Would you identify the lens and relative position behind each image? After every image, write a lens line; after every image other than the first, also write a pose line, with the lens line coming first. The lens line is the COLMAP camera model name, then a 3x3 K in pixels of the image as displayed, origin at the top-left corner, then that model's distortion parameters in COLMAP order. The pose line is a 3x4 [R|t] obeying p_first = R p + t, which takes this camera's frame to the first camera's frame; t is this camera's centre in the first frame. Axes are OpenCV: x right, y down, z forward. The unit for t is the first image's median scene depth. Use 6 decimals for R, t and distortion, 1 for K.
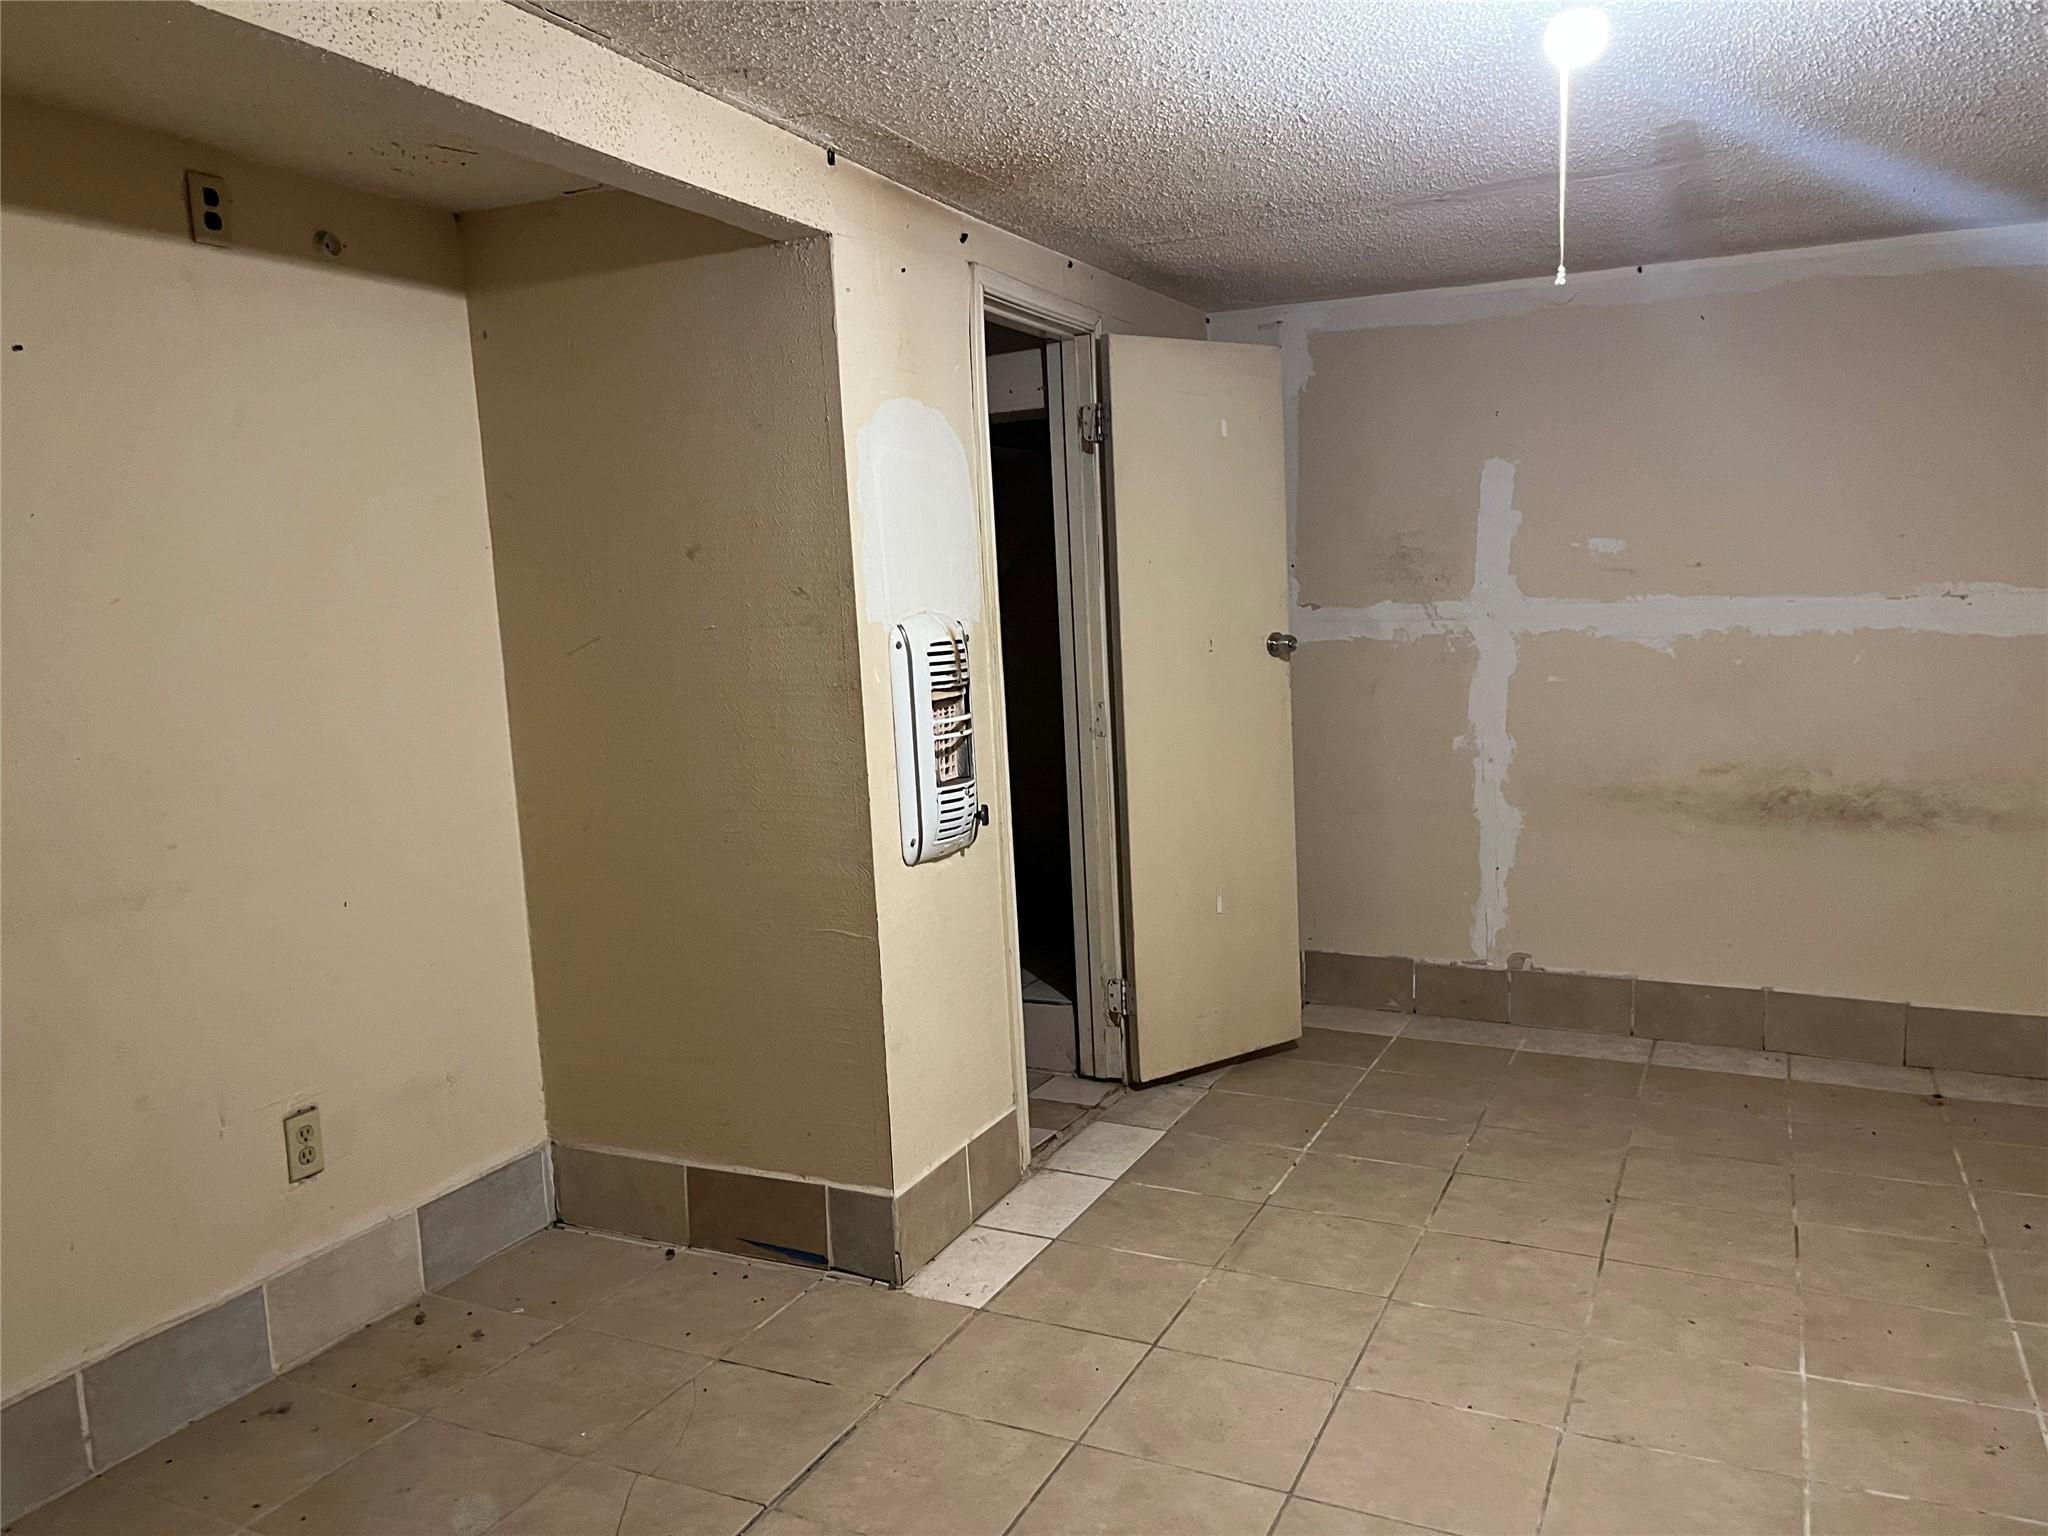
lens RADIAL K [[1598.7, 0, 985.3], [0, 1598.7, 778.1], [0, 0, 1]] dist [0.057980, -0.068707]
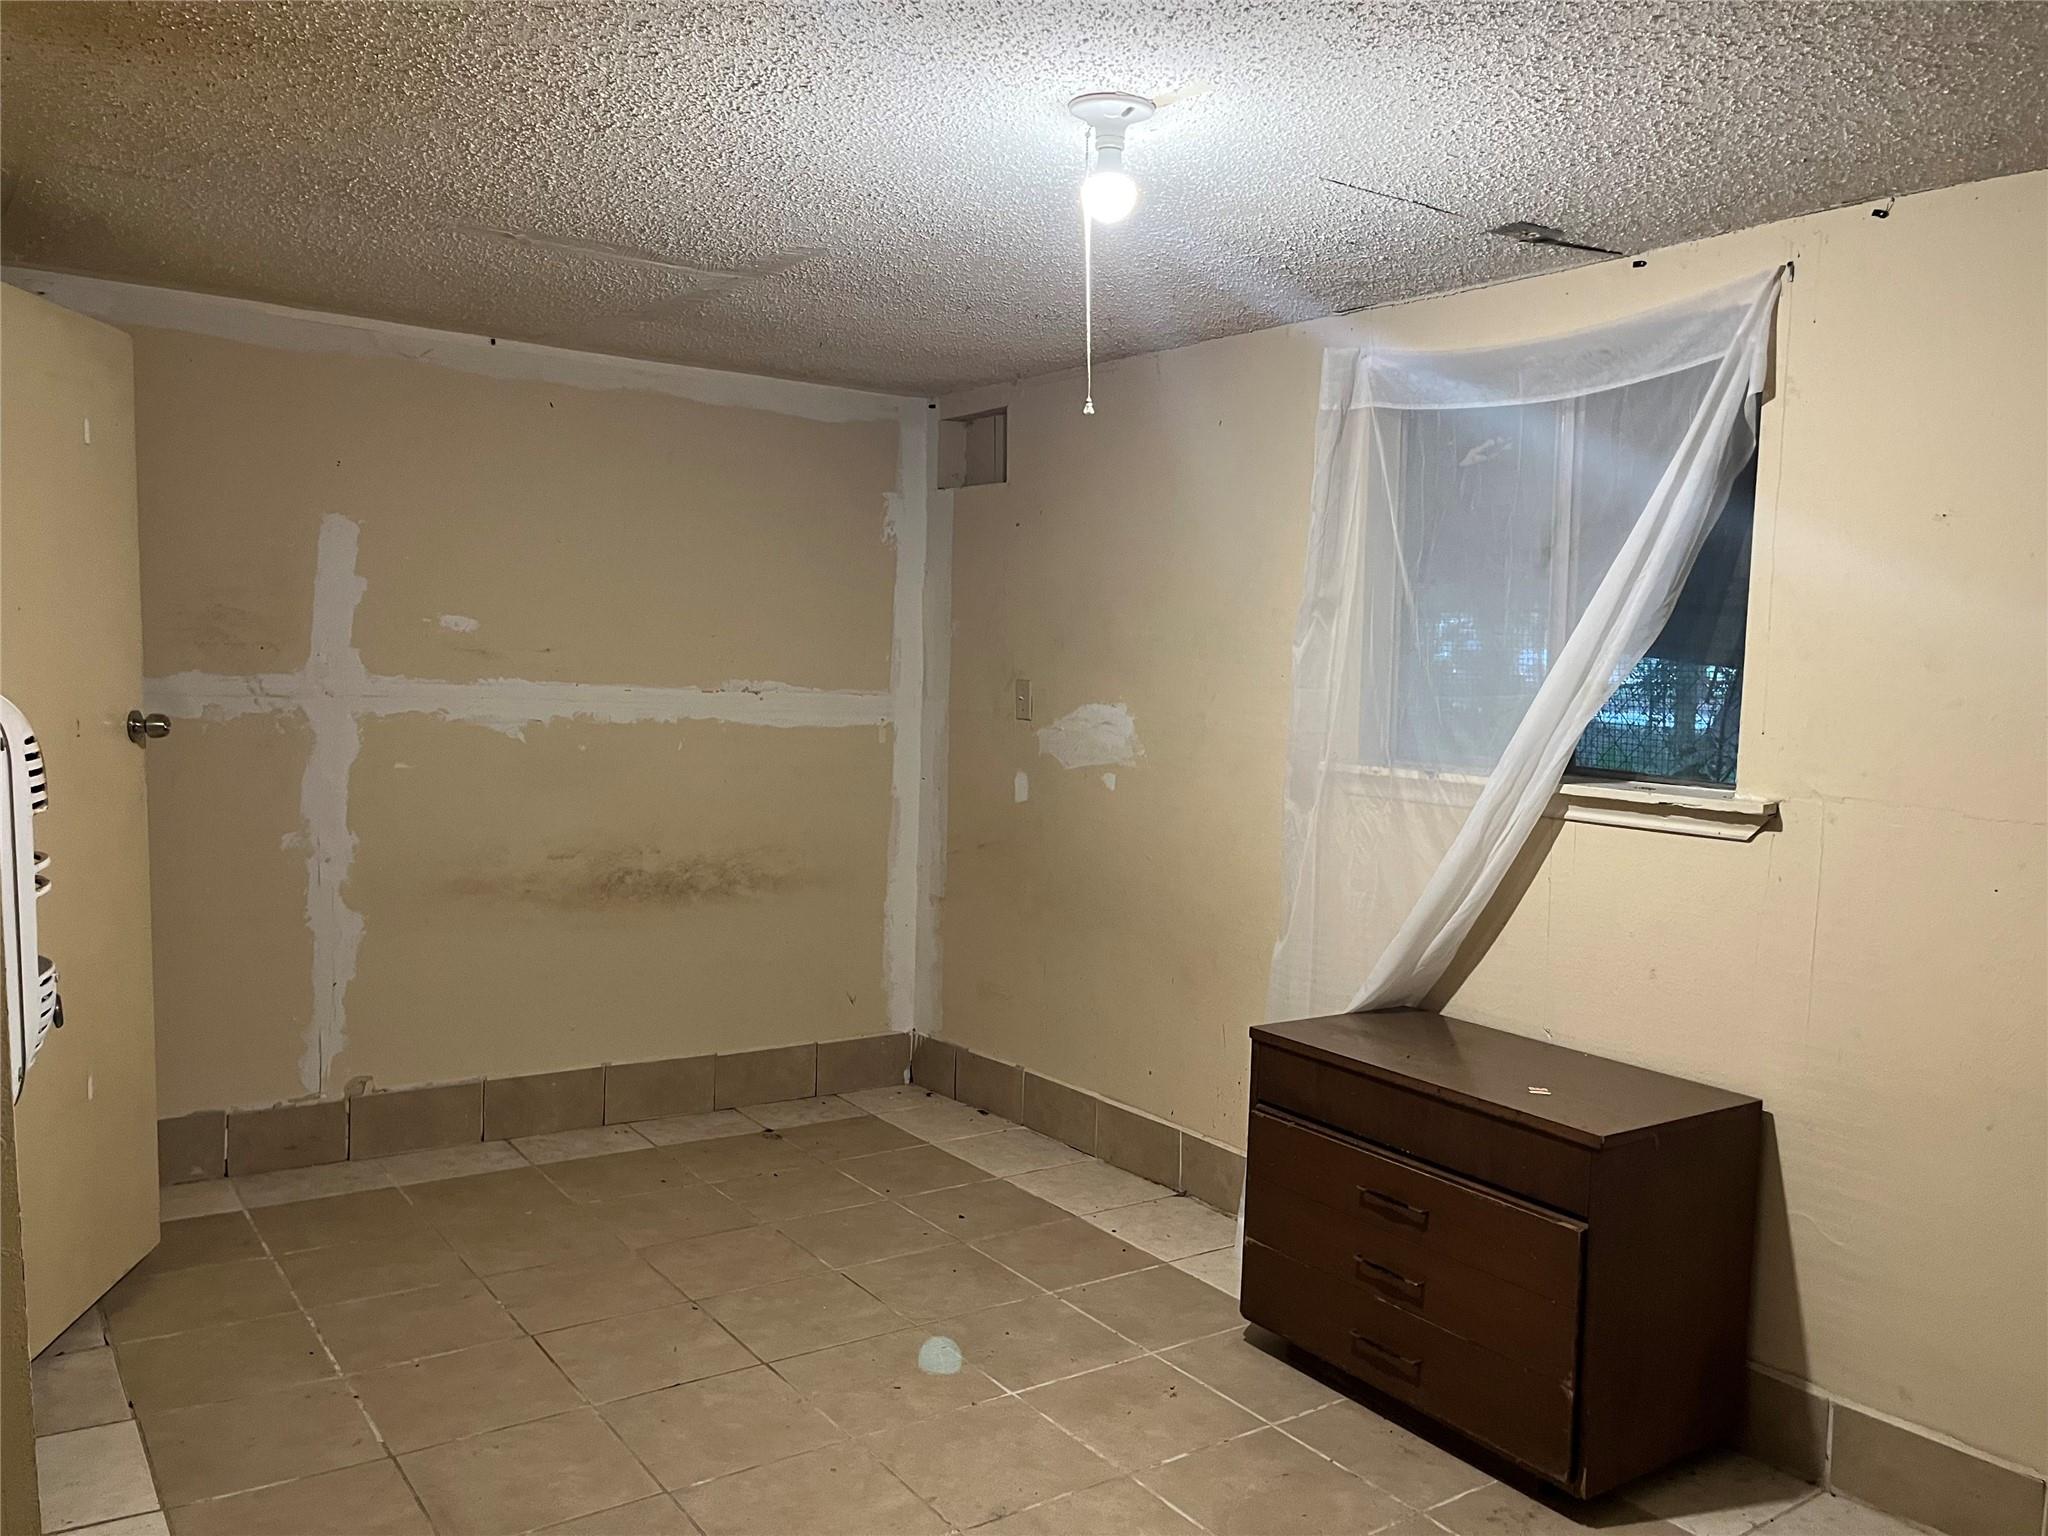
lens RADIAL K [[1598.7, 0, 1027.5], [0, 1598.7, 775.6], [0, 0, 1]] dist [0.057980, -0.068707]
pose [[0.464864, -0.020886, 0.885136, -0.290169], [0.053197, 0.998574, -0.004376, -0.034328], [-0.883783, 0.049121, 0.465312, 0.274322]]
